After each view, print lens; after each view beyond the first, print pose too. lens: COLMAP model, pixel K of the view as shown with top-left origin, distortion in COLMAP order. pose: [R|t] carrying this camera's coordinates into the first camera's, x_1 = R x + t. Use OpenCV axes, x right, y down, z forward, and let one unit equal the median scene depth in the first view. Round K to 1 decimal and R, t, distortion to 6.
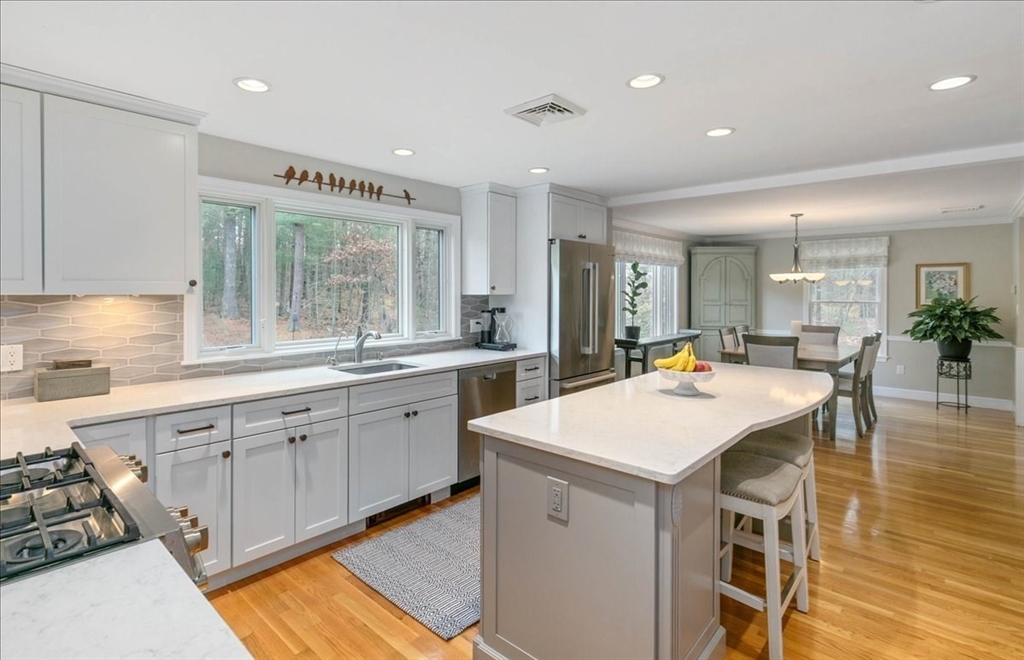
lens RADIAL K [[489.8, 0, 468.9], [0, 489.8, 292.2], [0, 0, 1]] dist [0.006755, 0.000884]
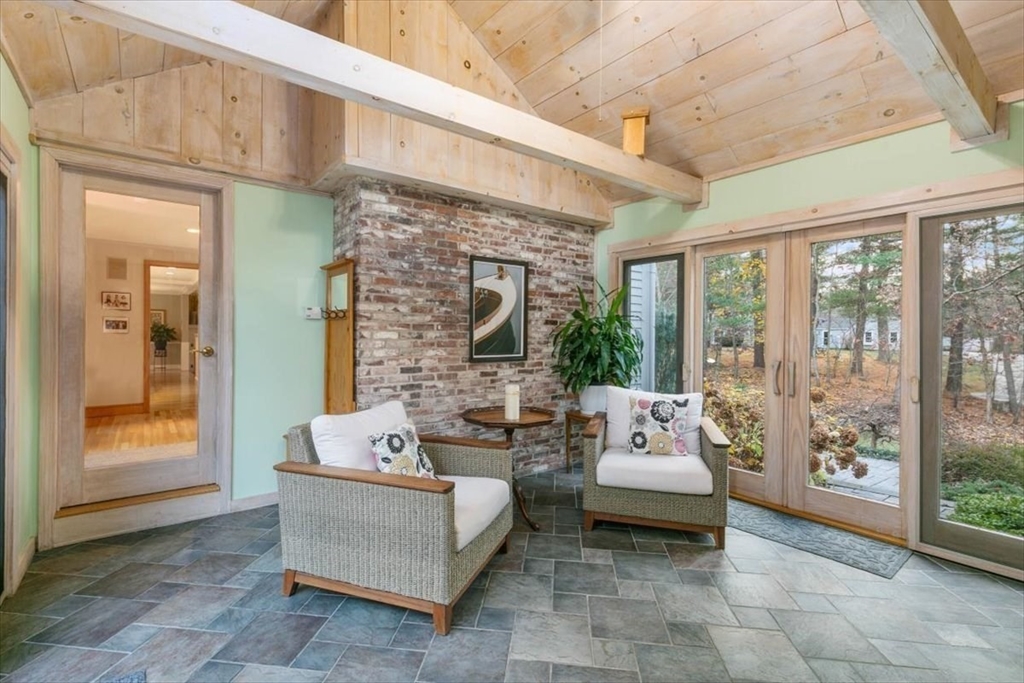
lens RADIAL K [[464.5, 0, 508.8], [0, 464.5, 335.2], [0, 0, 1]] dist [0.009184, -0.000023]
pose [[0.122745, -0.006189, 0.992419, -1.109294], [-0.006839, 0.999952, 0.007082, 0.039135], [-0.992415, -0.007656, 0.122697, -1.003663]]
